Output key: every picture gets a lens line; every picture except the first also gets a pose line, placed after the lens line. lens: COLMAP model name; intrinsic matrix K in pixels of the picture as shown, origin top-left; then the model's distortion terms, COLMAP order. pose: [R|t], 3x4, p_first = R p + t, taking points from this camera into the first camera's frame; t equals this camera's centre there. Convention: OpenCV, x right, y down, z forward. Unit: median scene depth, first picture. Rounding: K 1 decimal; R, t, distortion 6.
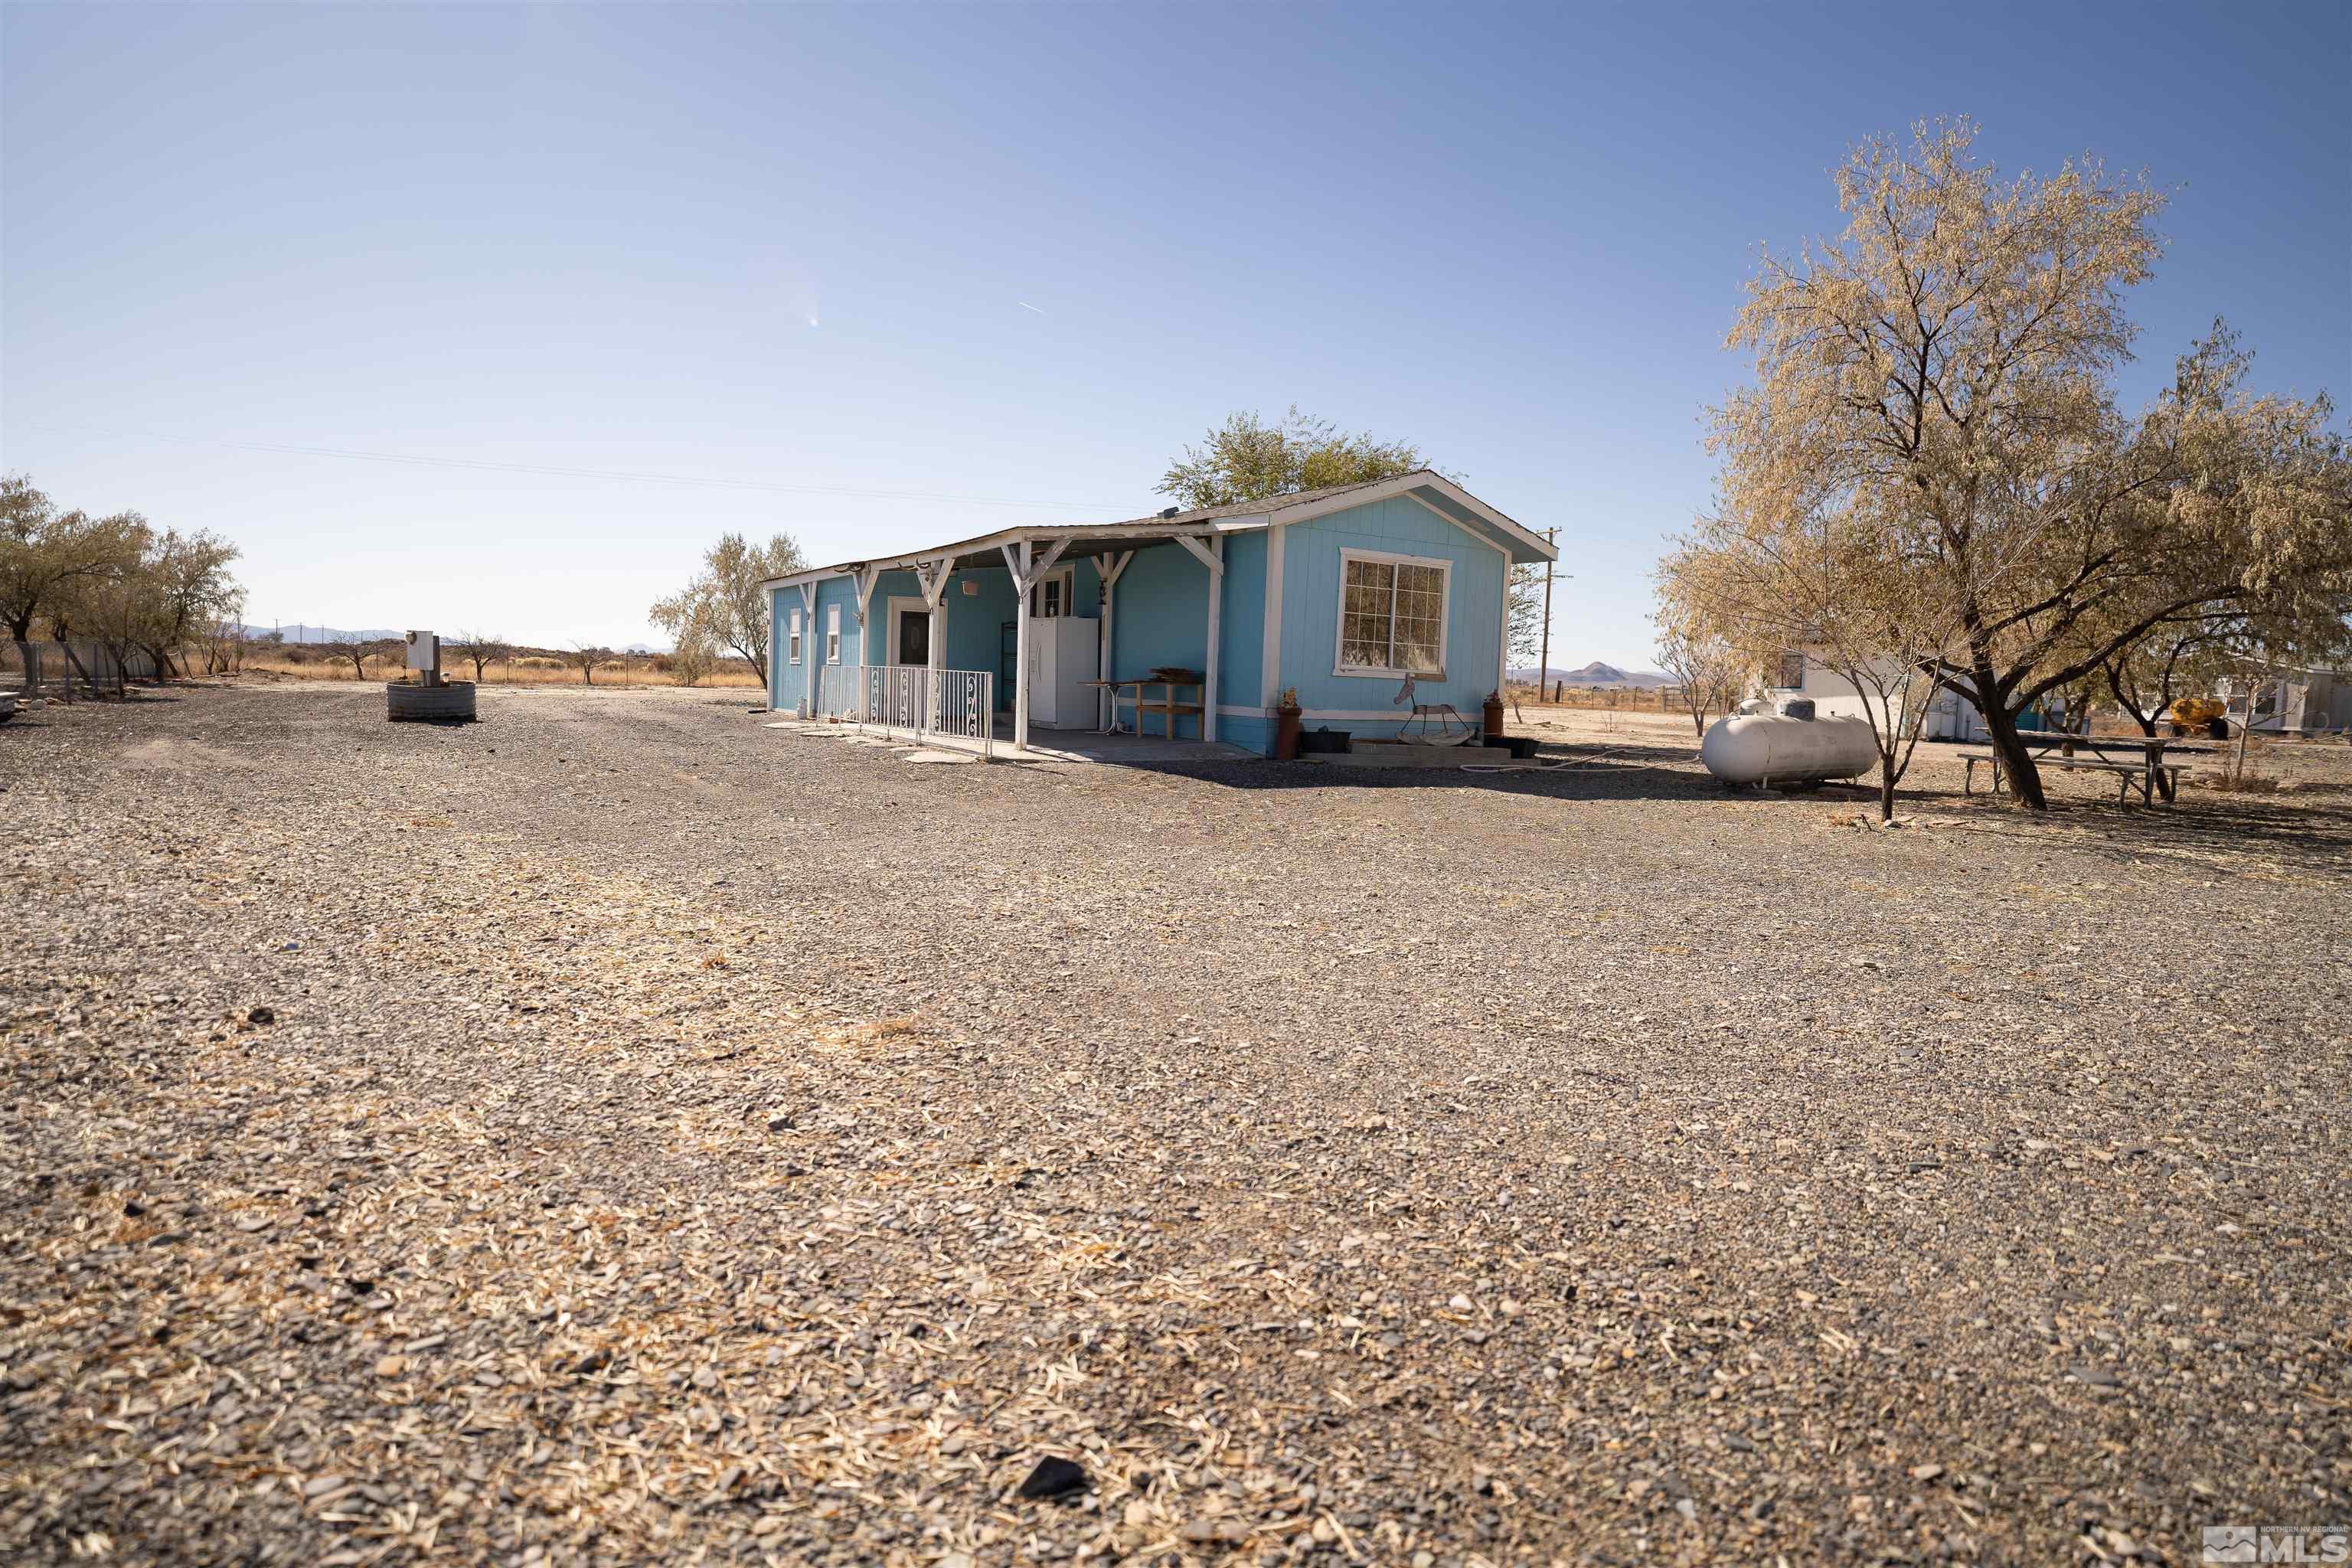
lens RADIAL K [[1279.3, 0, 1176.0], [0, 1279.3, 784.0], [0, 0, 1]] dist [-0.052812, 0.036626]
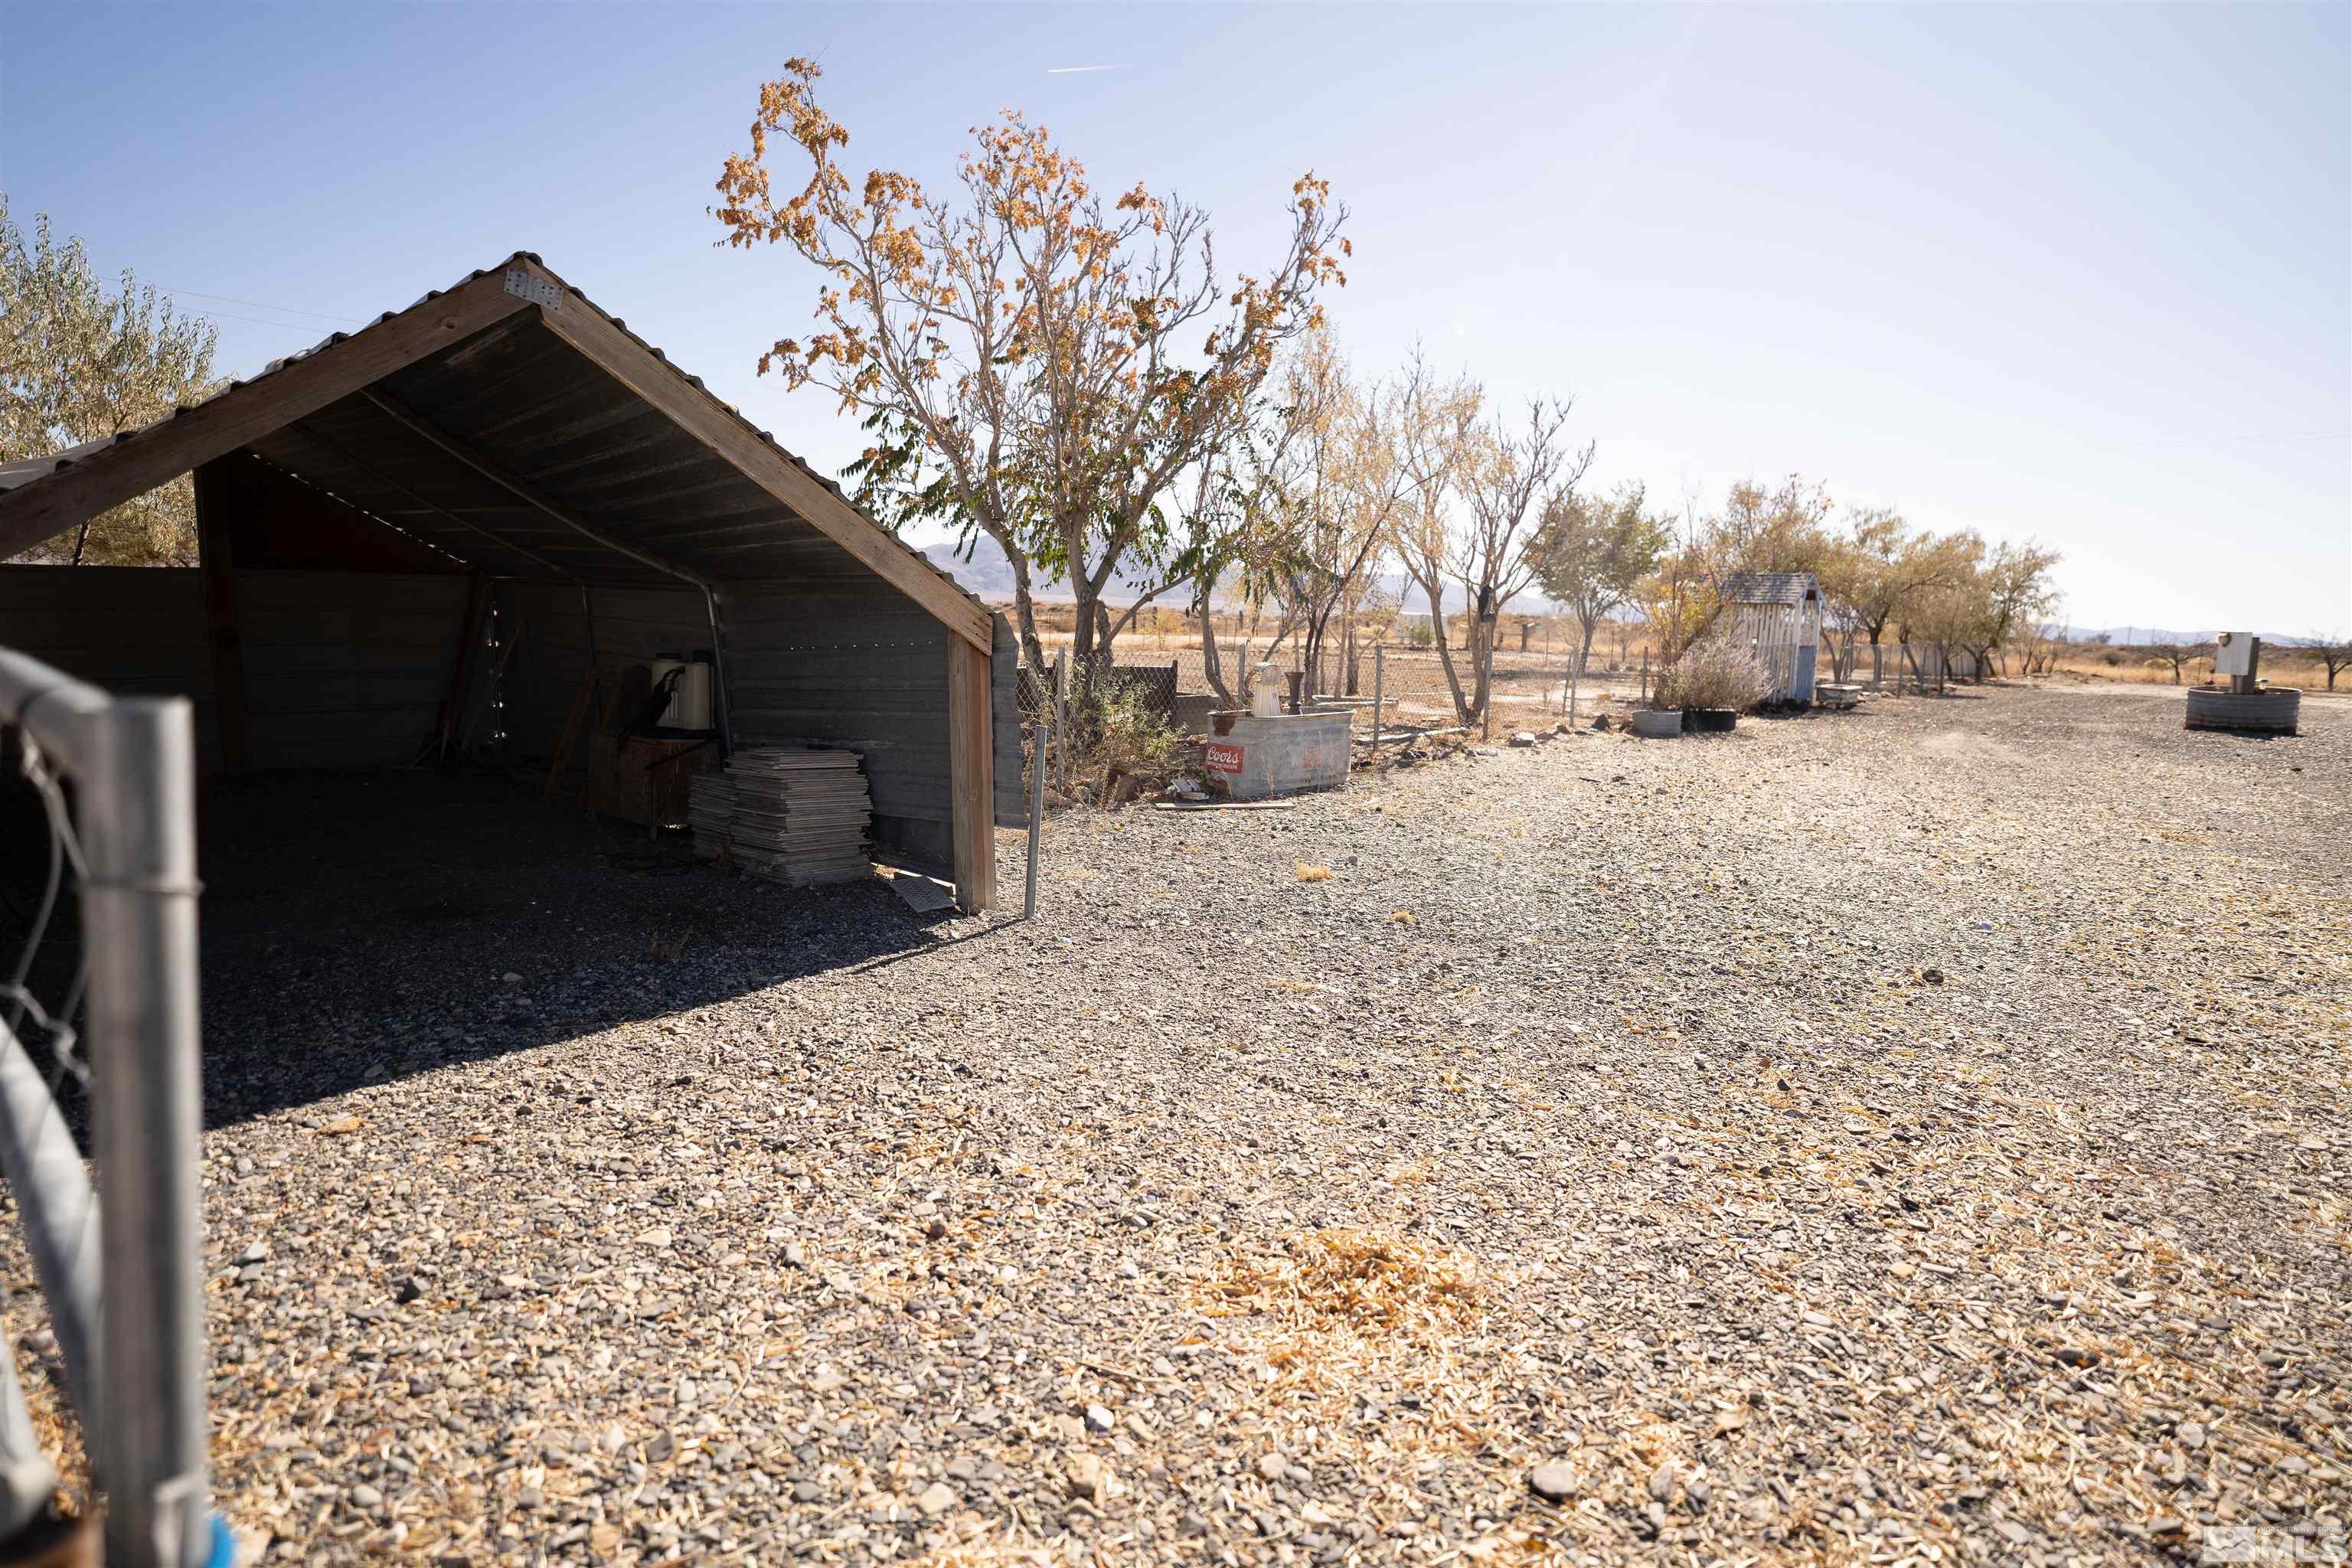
lens RADIAL K [[1279.3, 0, 1176.0], [0, 1279.3, 784.0], [0, 0, 1]] dist [-0.052812, 0.036626]
pose [[0.315927, 0.098715, -0.943634, 0.187614], [-0.100129, 0.992488, 0.070303, 0.002065], [0.943485, 0.072275, 0.323438, -0.038202]]
